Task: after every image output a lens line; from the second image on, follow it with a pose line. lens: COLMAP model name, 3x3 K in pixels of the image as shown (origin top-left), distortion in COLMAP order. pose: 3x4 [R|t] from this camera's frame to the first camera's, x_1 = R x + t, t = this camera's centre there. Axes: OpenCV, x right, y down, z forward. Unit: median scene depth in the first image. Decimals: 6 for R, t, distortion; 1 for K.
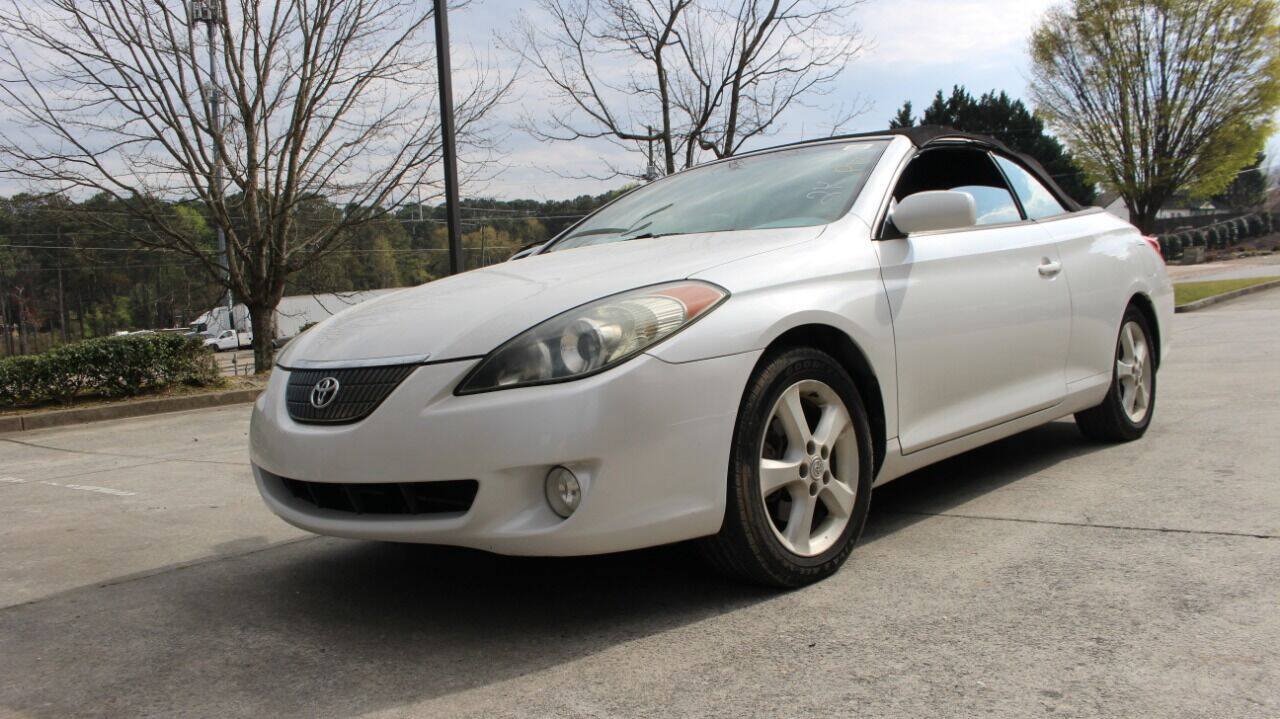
lens RADIAL K [[1079.3, 0, 638.1], [0, 1079.3, 355.8], [0, 0, 1]] dist [-0.132210, 0.076891]
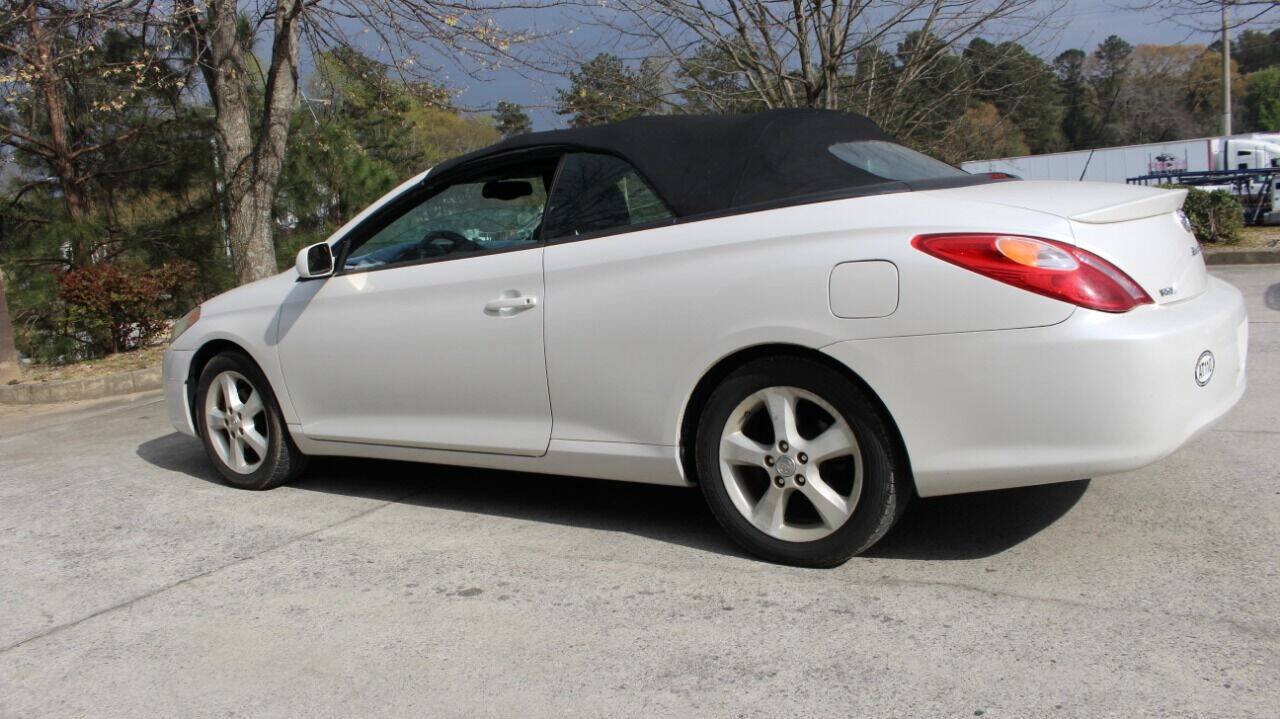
lens RADIAL K [[1079.3, 0, 644.5], [0, 1079.3, 363.1], [0, 0, 1]] dist [-0.132210, 0.076891]
pose [[0.157167, 0.204935, -0.966075, 1.643529], [0.026548, 0.977002, 0.211572, -0.285108], [0.987215, -0.058899, 0.148112, 1.245442]]
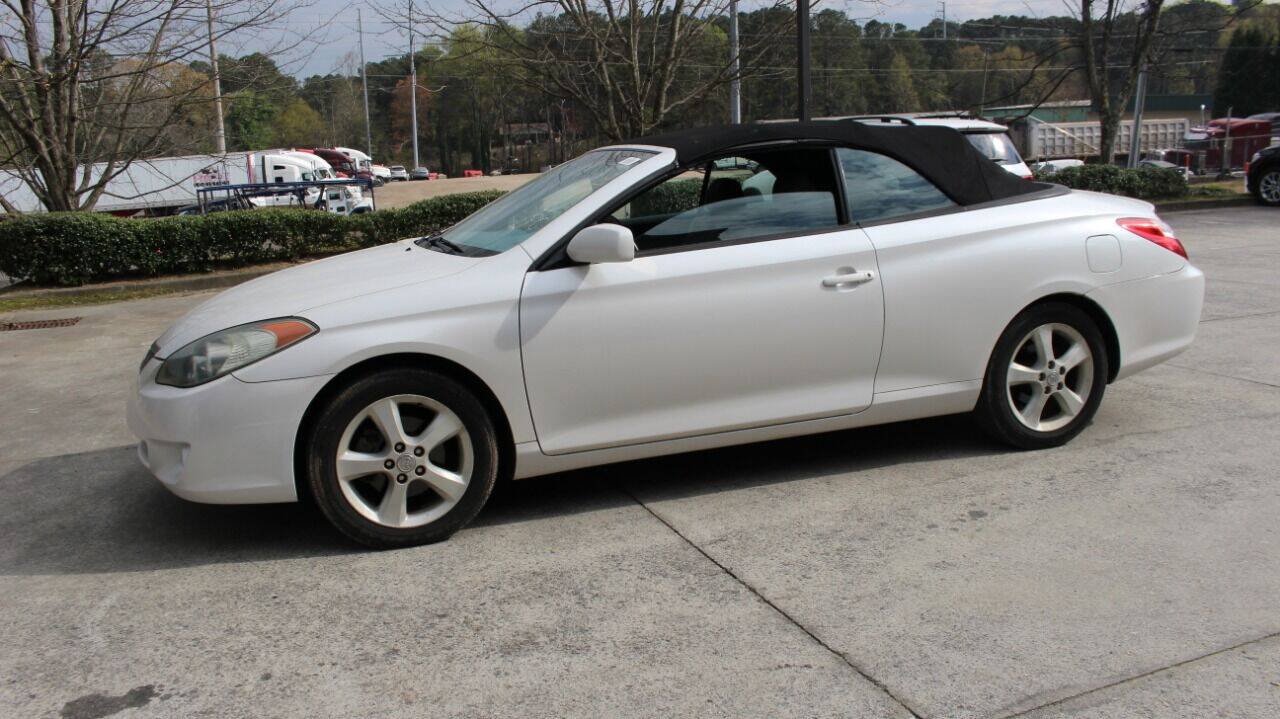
lens RADIAL K [[1079.3, 0, 641.5], [0, 1079.3, 354.4], [0, 0, 1]] dist [-0.132210, 0.076891]
pose [[0.885970, 0.125631, -0.446401, 0.867525], [-0.048816, 0.982523, 0.179626, -0.238658], [0.461166, -0.137352, 0.876619, 0.021069]]
